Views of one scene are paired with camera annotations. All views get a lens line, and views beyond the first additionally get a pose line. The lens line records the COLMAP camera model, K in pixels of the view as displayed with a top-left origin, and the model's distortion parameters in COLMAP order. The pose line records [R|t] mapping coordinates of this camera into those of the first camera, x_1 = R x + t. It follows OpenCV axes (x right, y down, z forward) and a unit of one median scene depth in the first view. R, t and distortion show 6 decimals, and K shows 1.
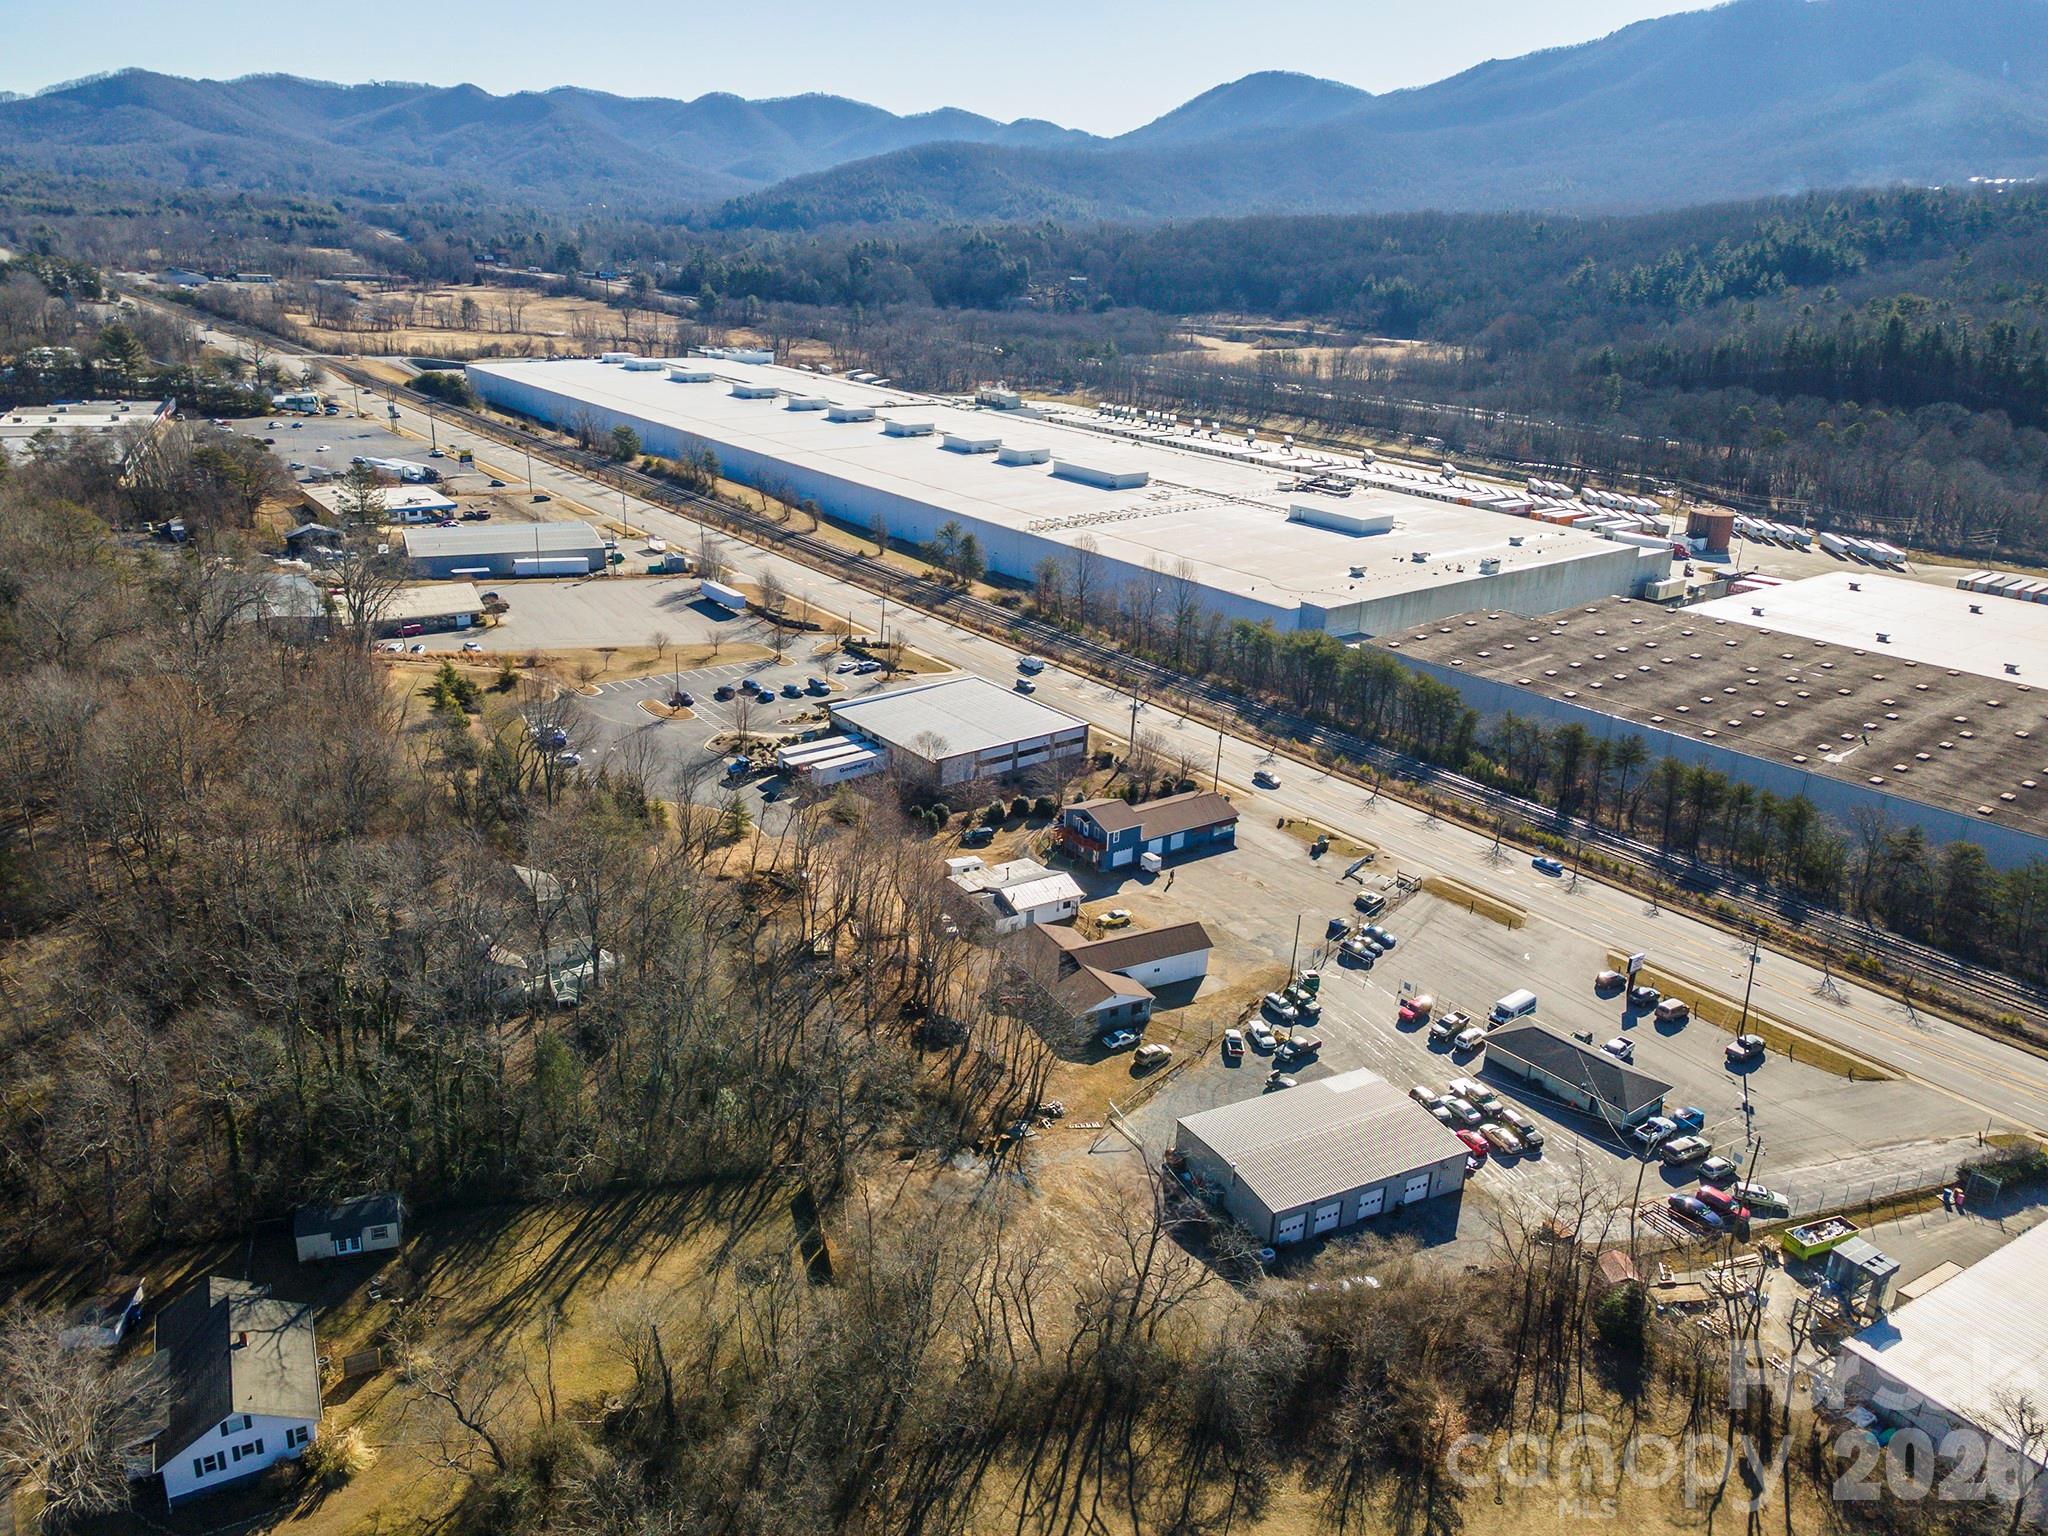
lens RADIAL K [[1480.4, 0, 1008.6], [0, 1480.4, 767.4], [0, 0, 1]] dist [0.041060, 0.021357]
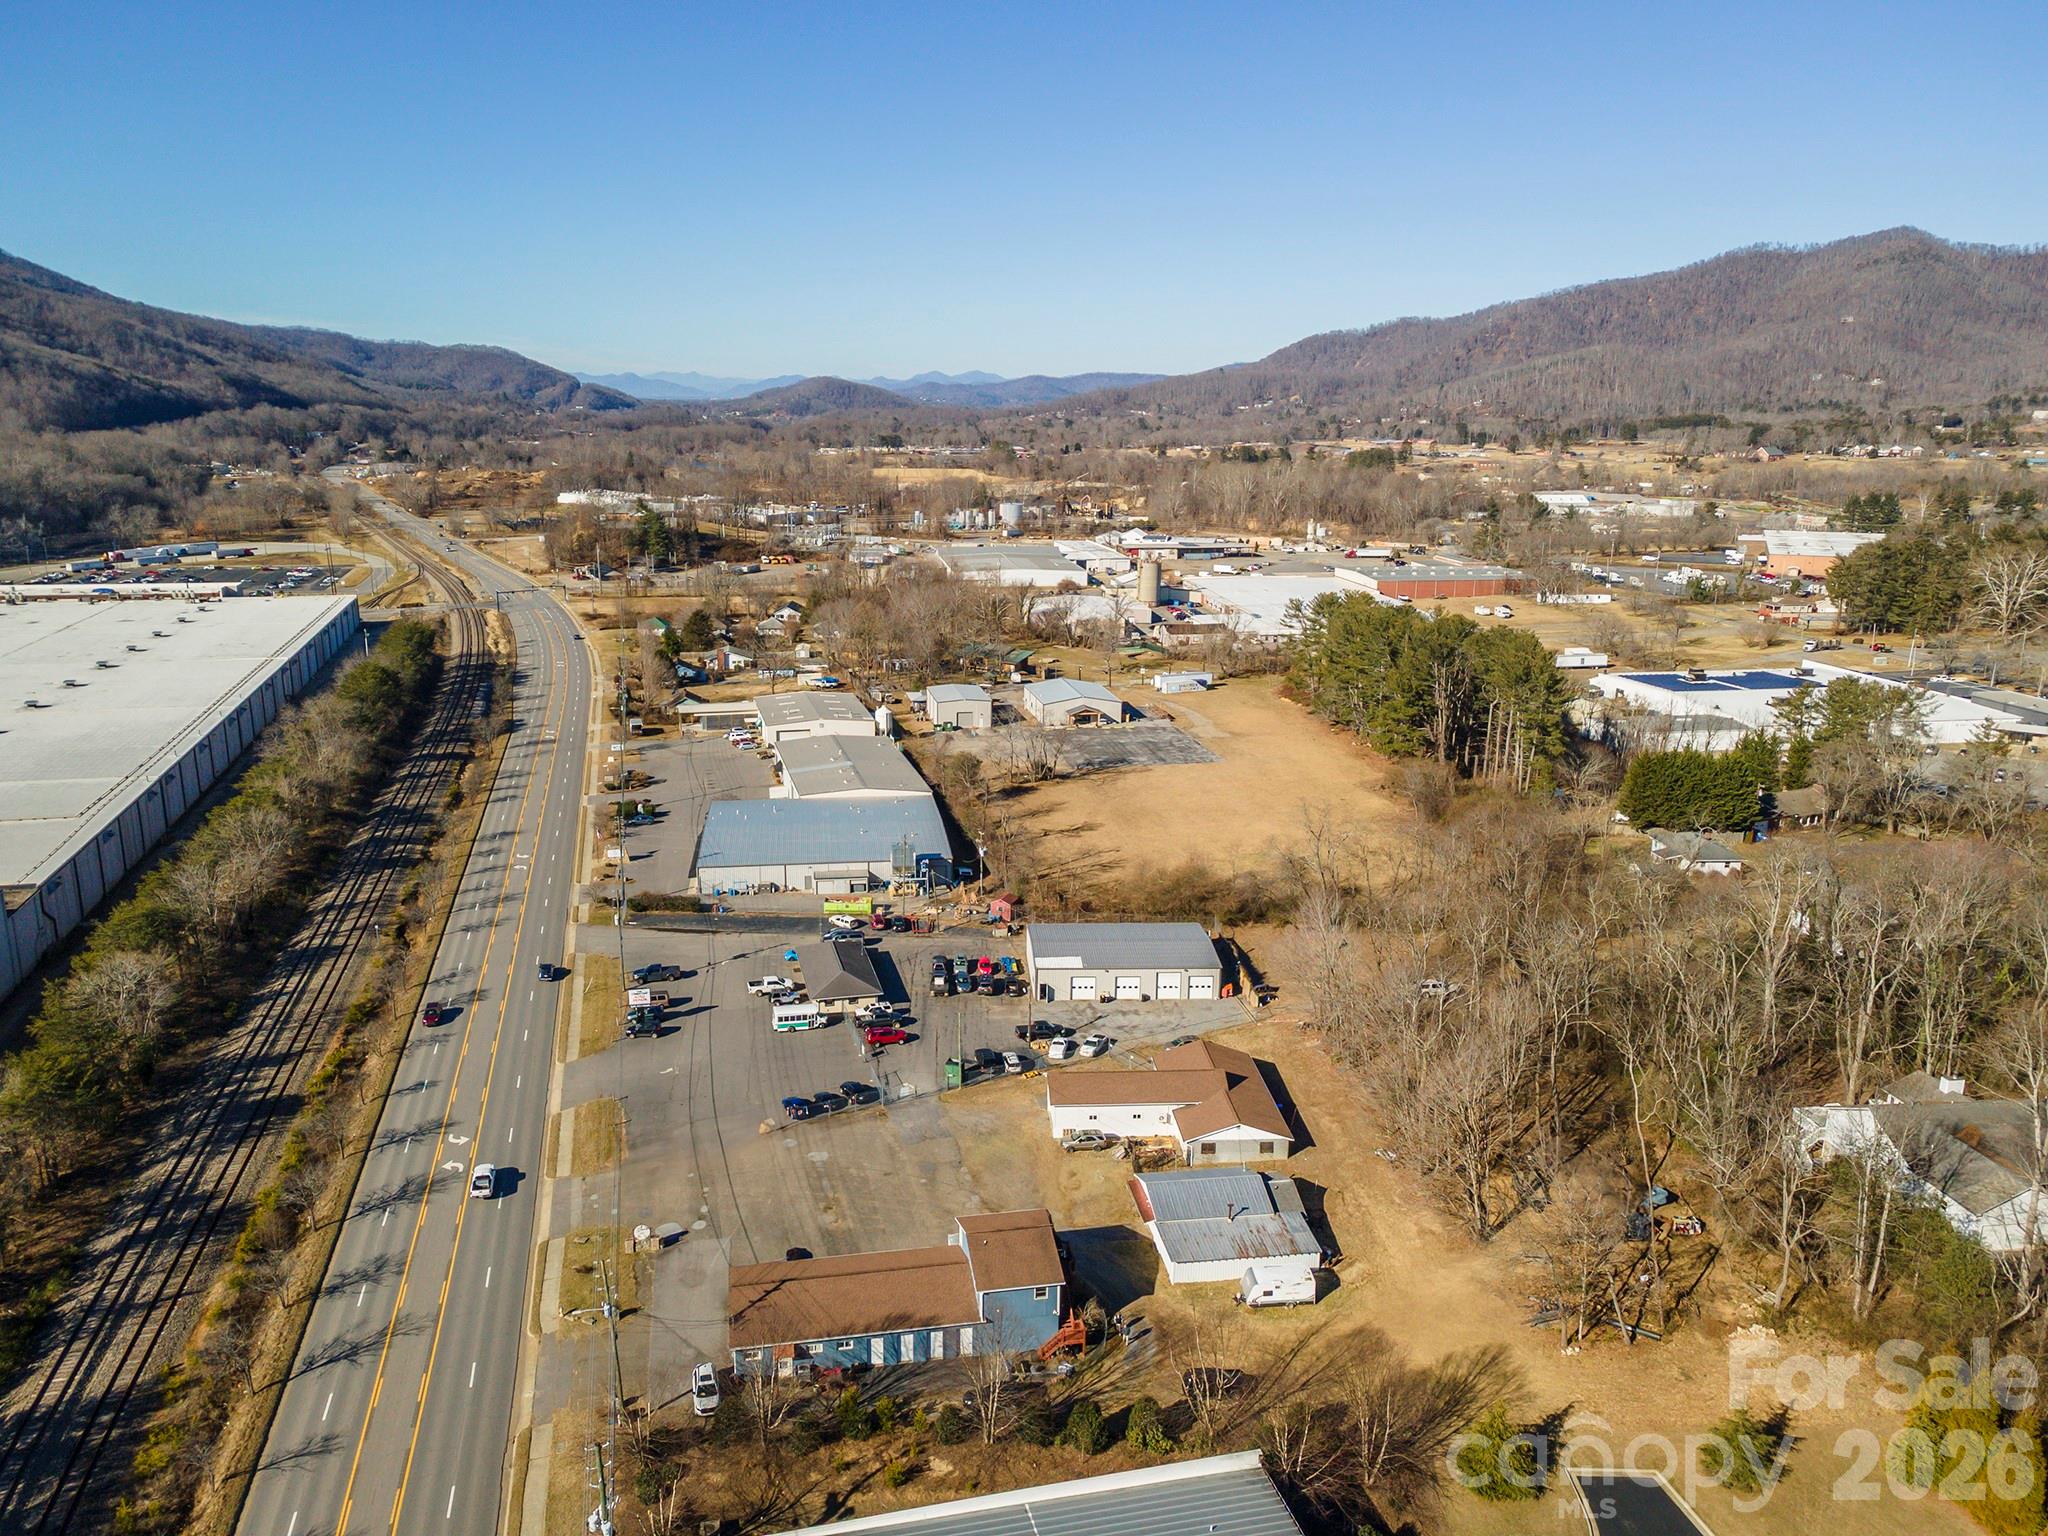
lens RADIAL K [[1482.1, 0, 1010.8], [0, 1482.1, 766.5], [0, 0, 1]] dist [0.034468, 0.035049]
pose [[-0.911958, -0.143076, 0.384528, -0.112459], [0.104889, 0.824779, 0.555642, -0.382398], [-0.396650, 0.547054, -0.737157, 1.169183]]
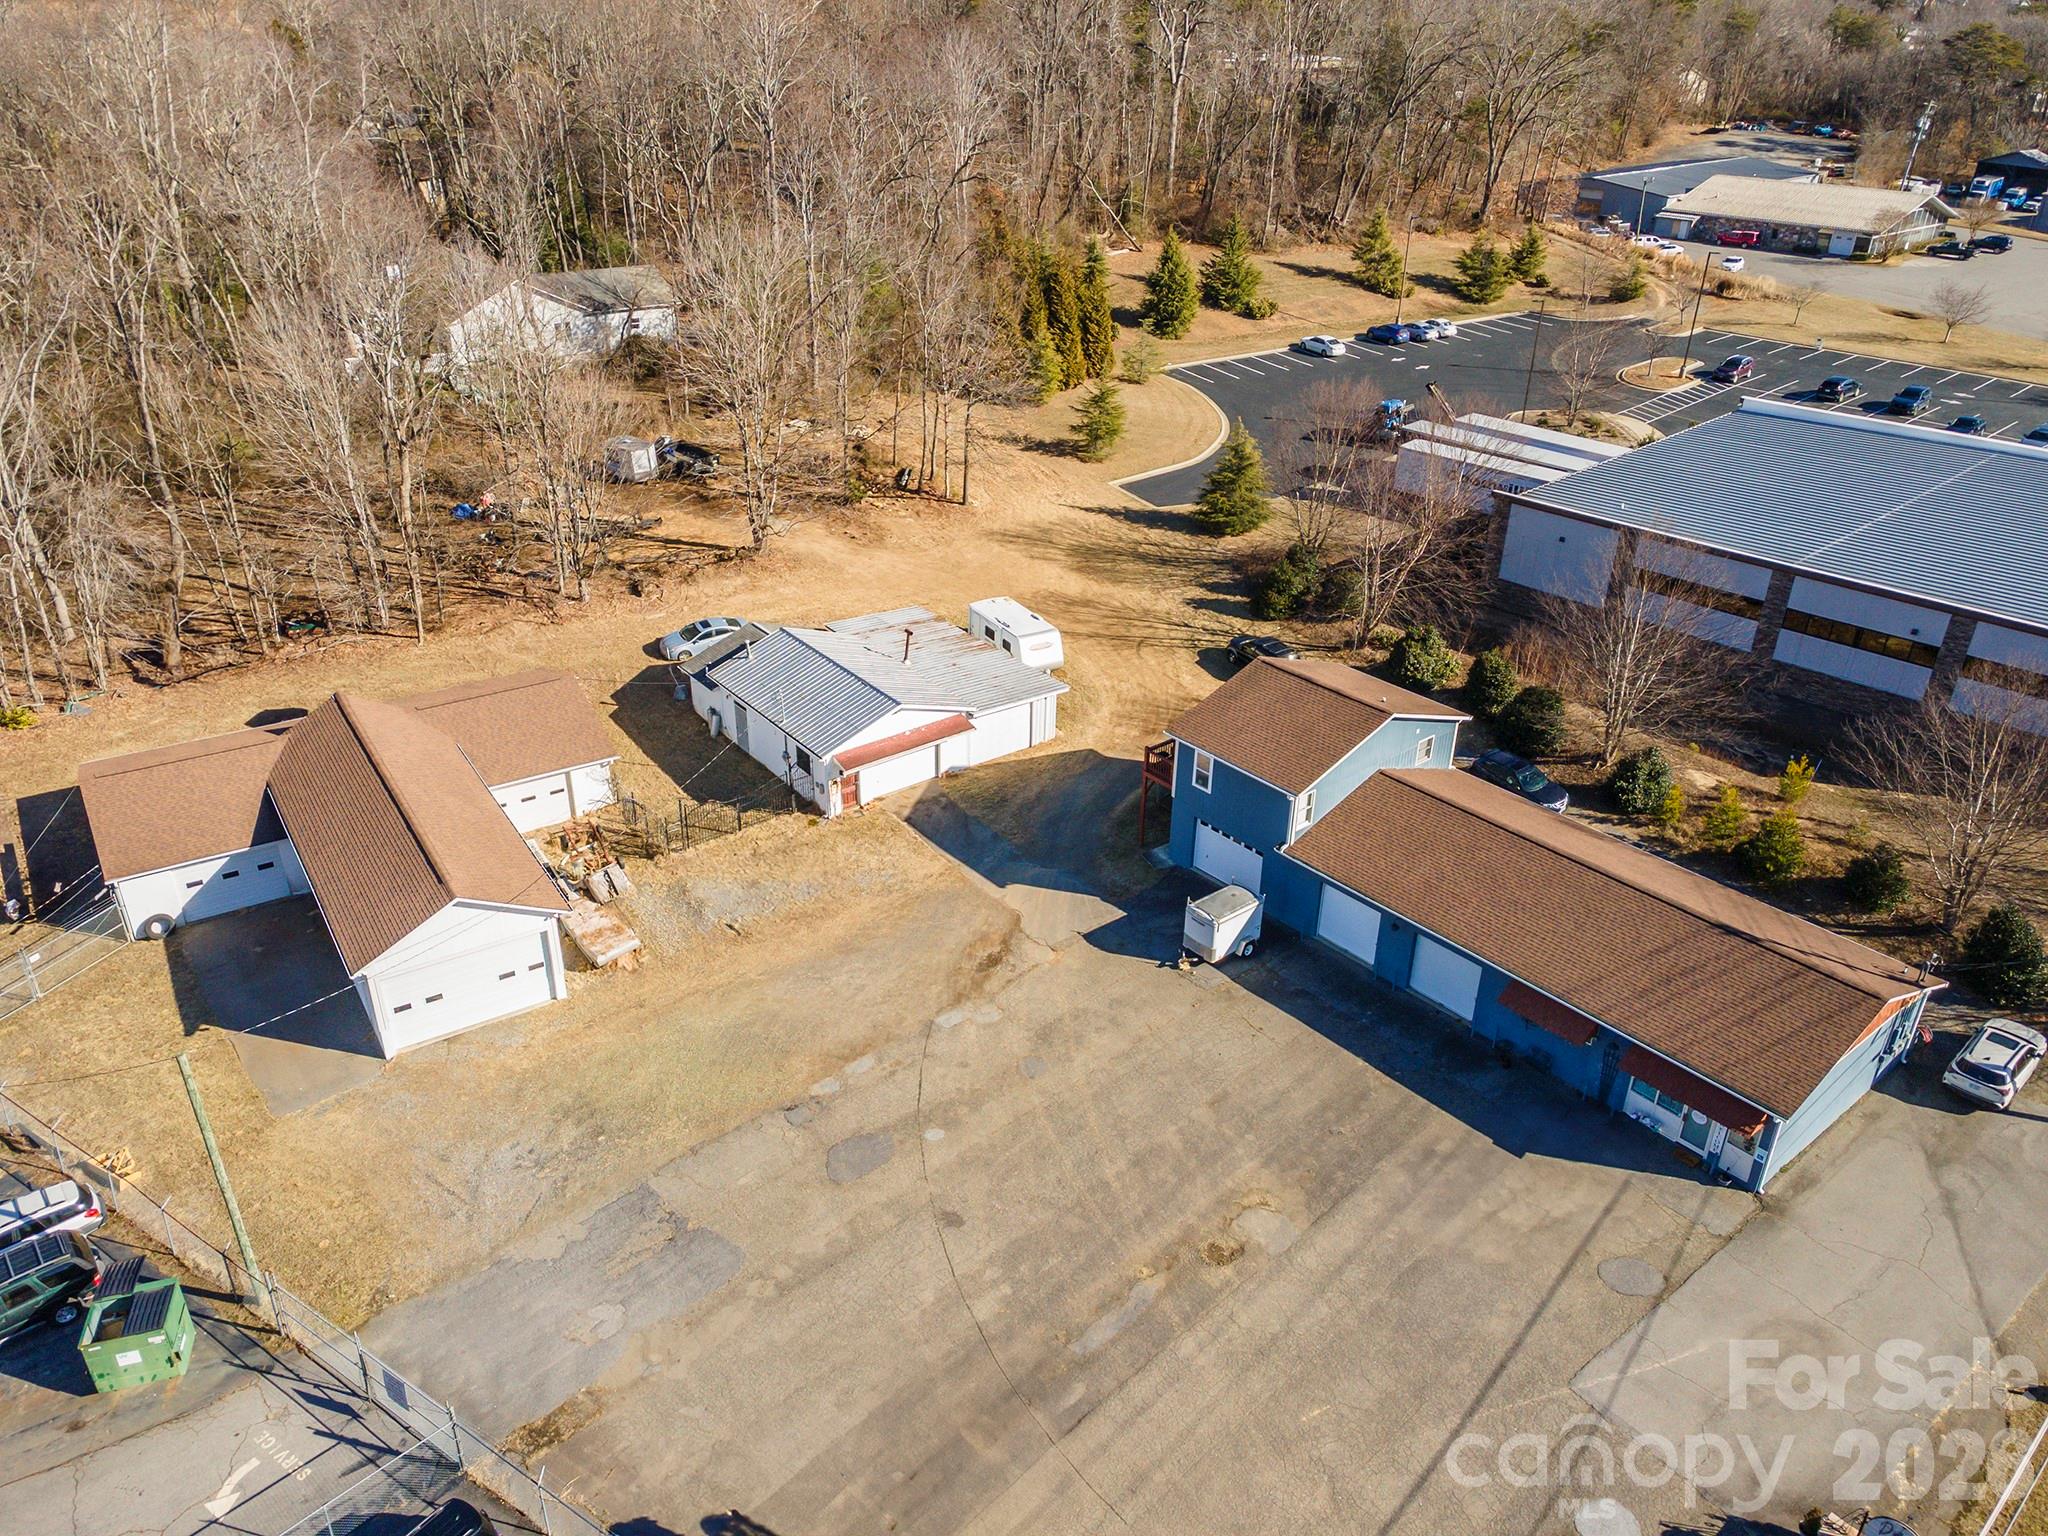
lens RADIAL K [[1464.1, 0, 1014.0], [0, 1464.1, 796.7], [0, 0, 1]] dist [0.050277, 0.000830]
pose [[0.085417, 0.454429, -0.886678, 0.278986], [-0.362892, 0.842992, 0.397081, -0.040777], [0.927908, 0.287851, 0.236914, 0.786169]]
